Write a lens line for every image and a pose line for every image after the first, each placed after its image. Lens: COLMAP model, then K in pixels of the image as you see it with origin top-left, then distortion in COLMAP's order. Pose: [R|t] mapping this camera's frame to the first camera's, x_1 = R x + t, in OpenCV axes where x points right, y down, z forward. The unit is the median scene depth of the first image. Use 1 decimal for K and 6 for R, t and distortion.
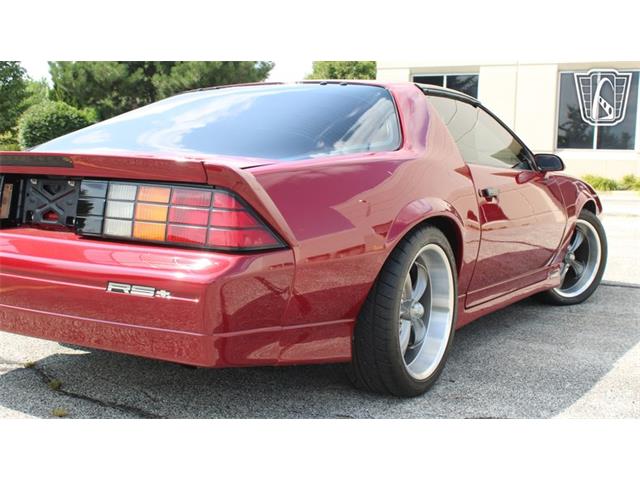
lens RADIAL K [[849.2, 0, 320.0], [0, 849.2, 240.0], [0, 0, 1]] dist [-0.013939, 0.010081]
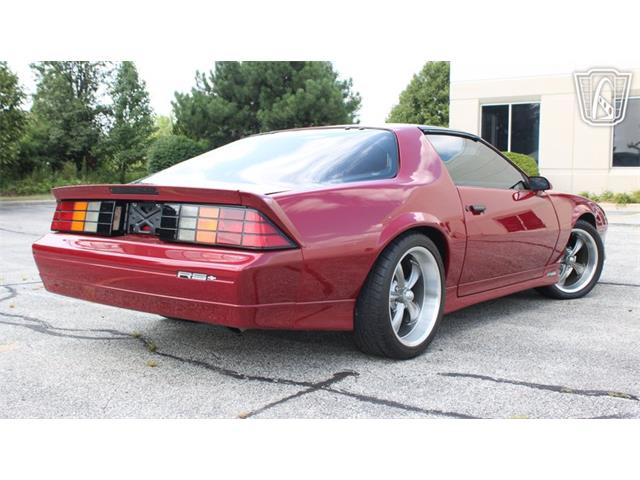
lens RADIAL K [[783.2, 0, 319.9], [0, 783.2, 227.7], [0, 0, 1]] dist [-0.027331, -0.009912]
pose [[0.991220, -0.008757, -0.131931, 0.150412], [0.004494, 0.999459, -0.032577, 0.015667], [0.132145, 0.031699, 0.990723, -0.281237]]
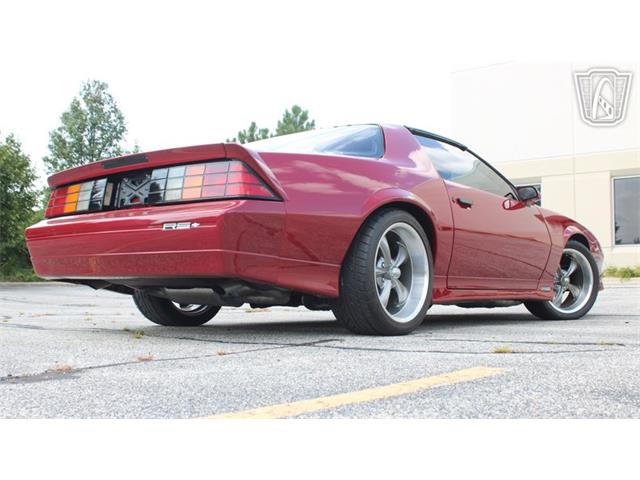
lens RADIAL K [[783.2, 0, 319.9], [0, 783.2, 227.7], [0, 0, 1]] dist [-0.027331, -0.009912]
pose [[0.989228, -0.035015, -0.142133, 0.189049], [0.008108, 0.982585, -0.185635, 0.263576], [0.146158, 0.182483, 0.972285, -0.270358]]
